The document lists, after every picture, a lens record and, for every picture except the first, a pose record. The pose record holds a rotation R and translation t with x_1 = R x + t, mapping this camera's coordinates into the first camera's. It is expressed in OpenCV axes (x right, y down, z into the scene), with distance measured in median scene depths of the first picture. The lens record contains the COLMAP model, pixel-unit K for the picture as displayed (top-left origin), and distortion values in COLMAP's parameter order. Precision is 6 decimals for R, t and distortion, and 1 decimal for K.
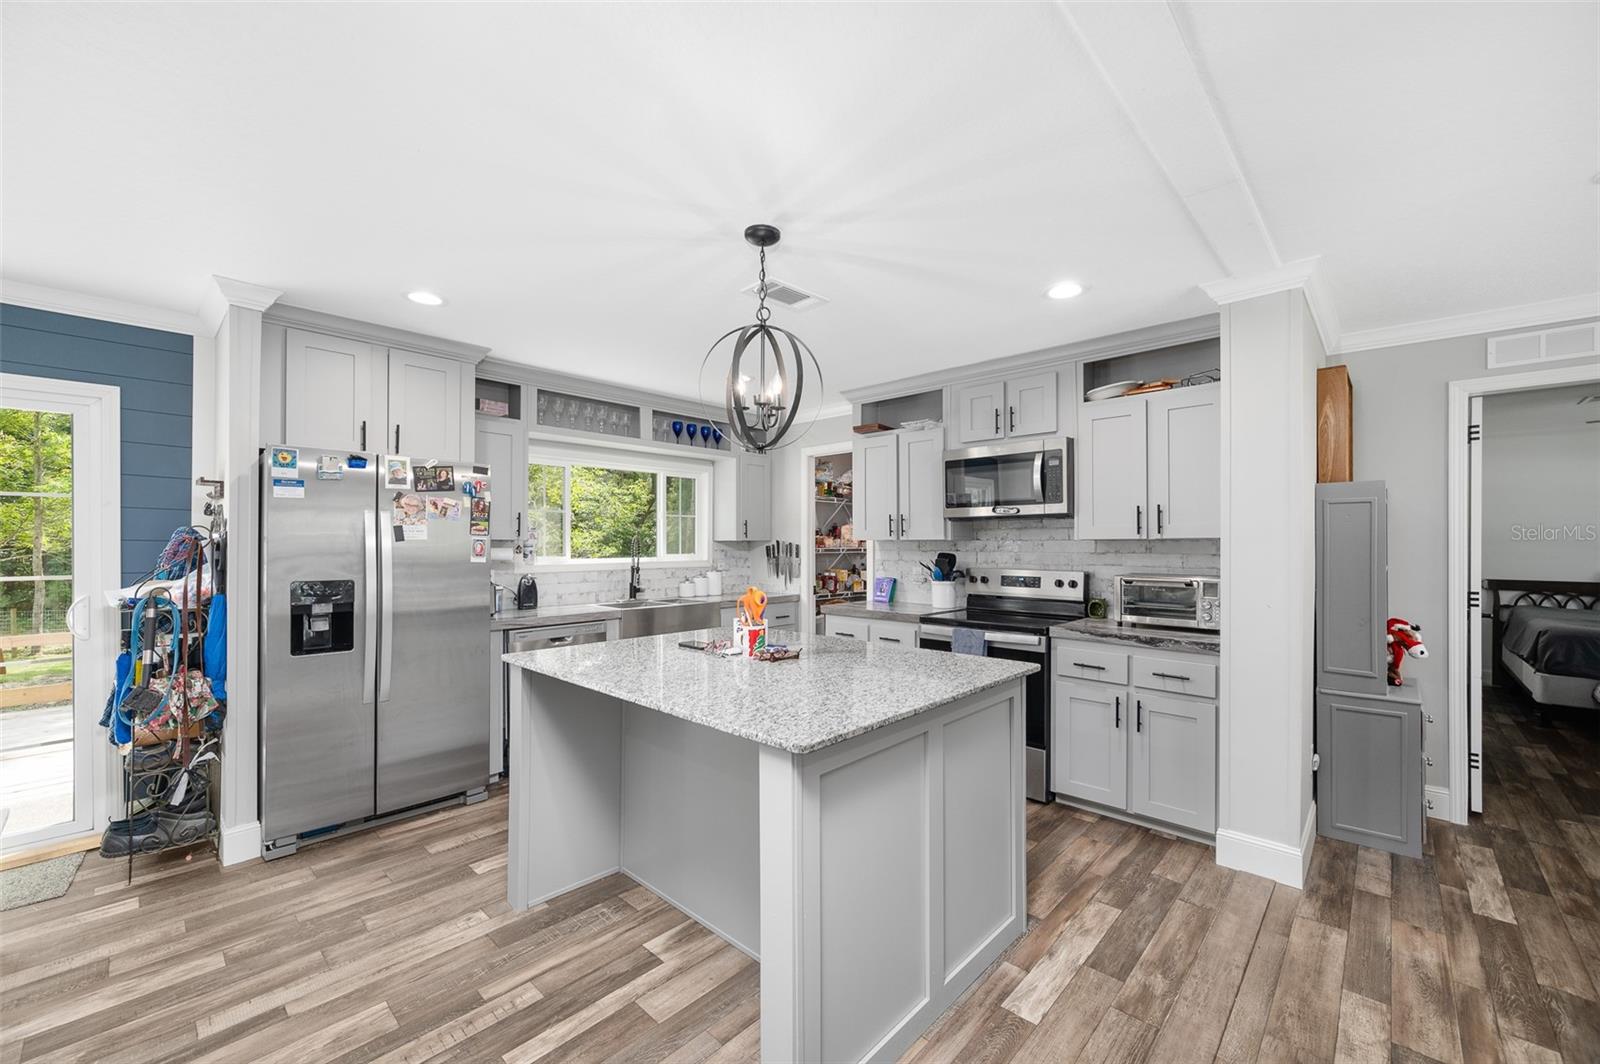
lens RADIAL K [[635.3, 0, 800.0], [0, 635.3, 541.0], [0, 0, 1]] dist [0.000520, -0.000055]
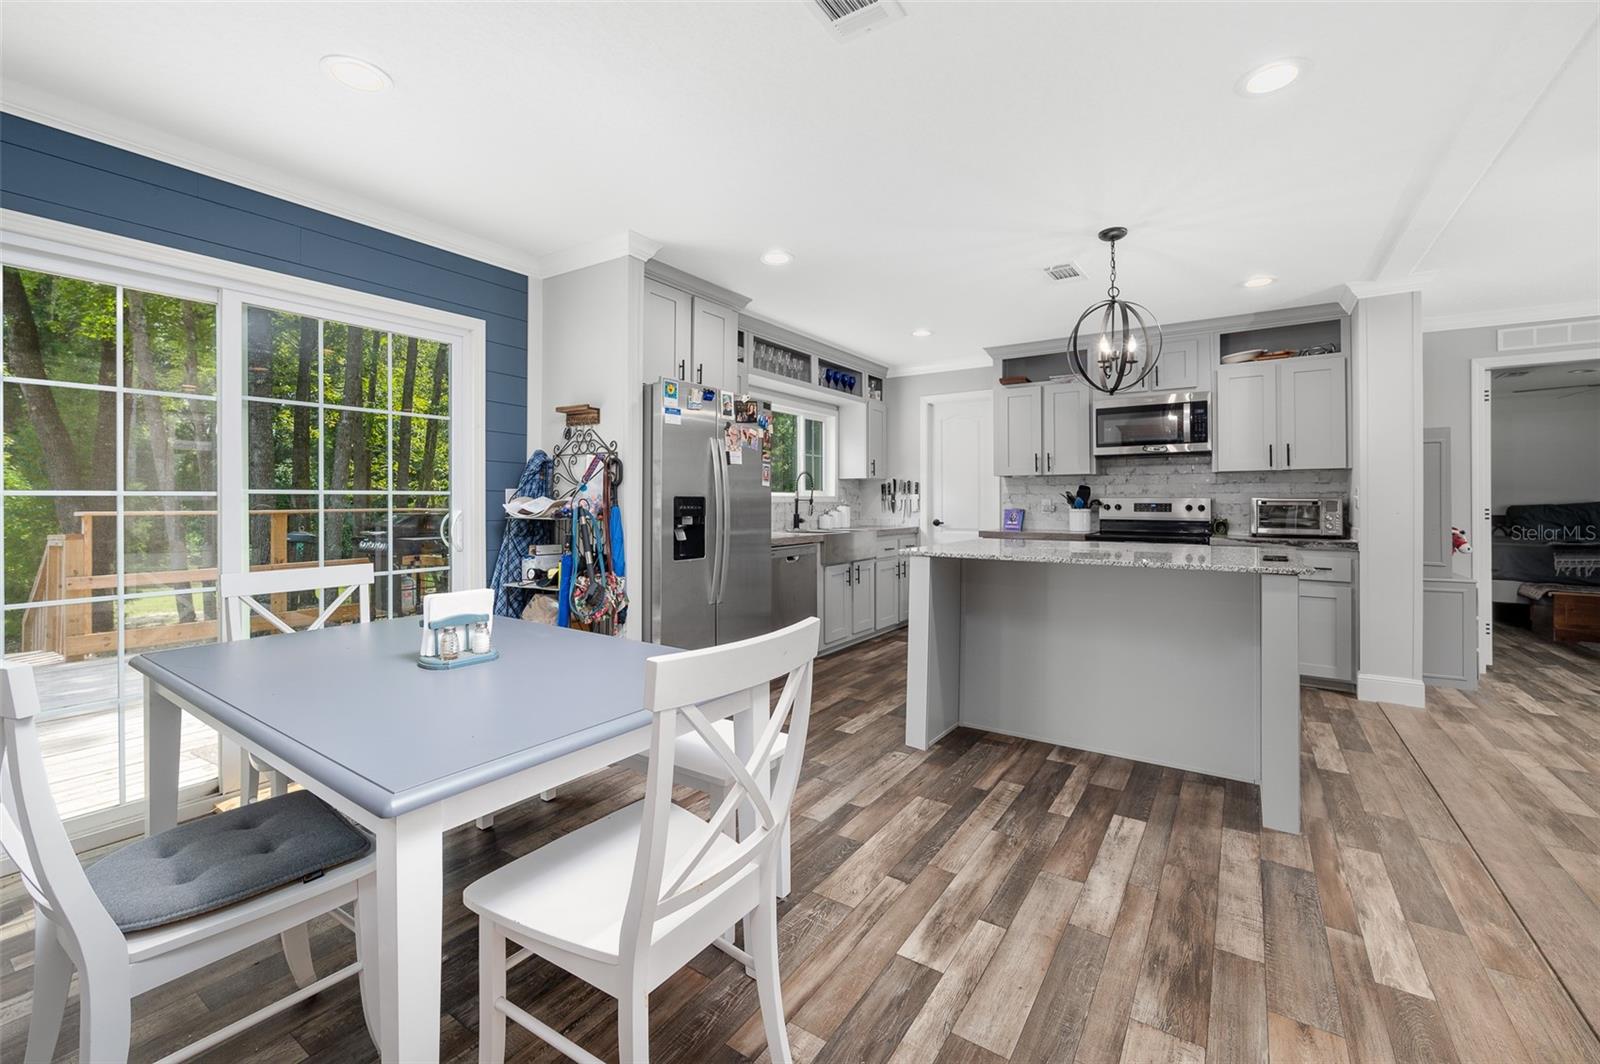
lens RADIAL K [[660.1, 0, 801.4], [0, 660.1, 498.1], [0, 0, 1]] dist [0.000471, -0.000005]
pose [[0.986714, 0.001693, 0.162456, -0.665382], [-0.001557, 0.999998, -0.000966, 0.059163], [-0.162457, 0.000700, 0.986715, -0.196114]]
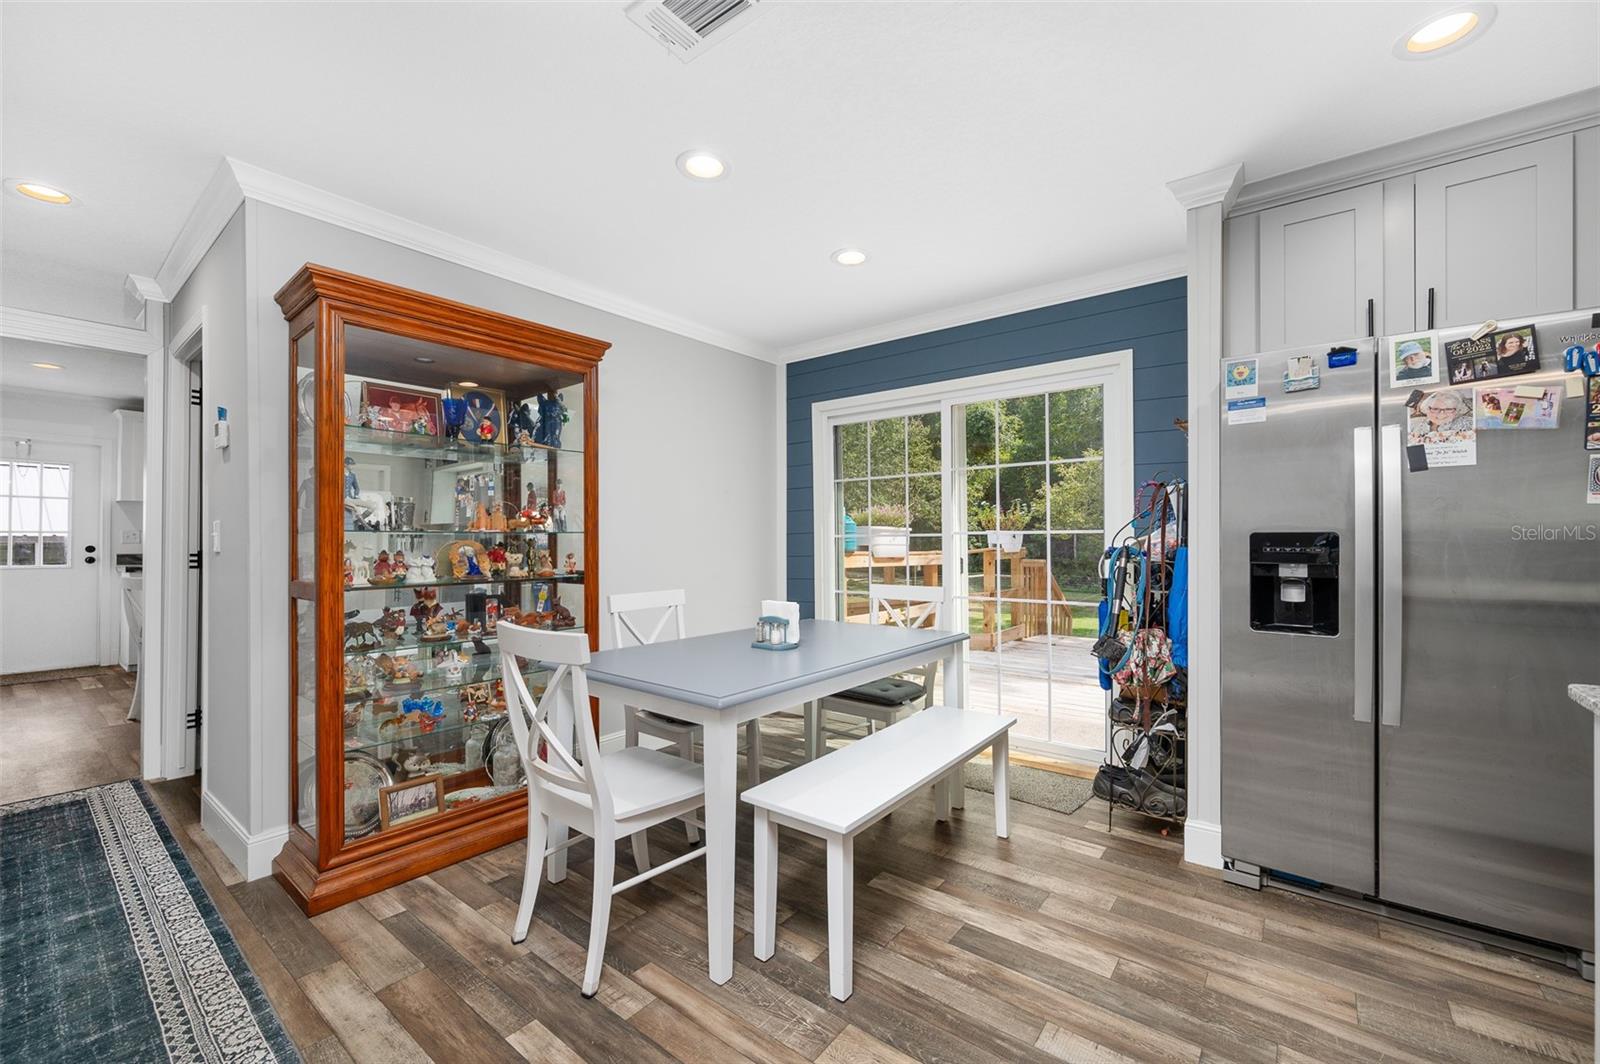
lens RADIAL K [[647.6, 0, 804.3], [0, 647.6, 536.1], [0, 0, 1]] dist [-0.000512, -0.000178]
pose [[0.094042, -0.004321, -0.995559, -0.063649], [0.005614, 0.999977, -0.003810, 0.059642], [0.995552, -0.005231, 0.094064, 0.338765]]
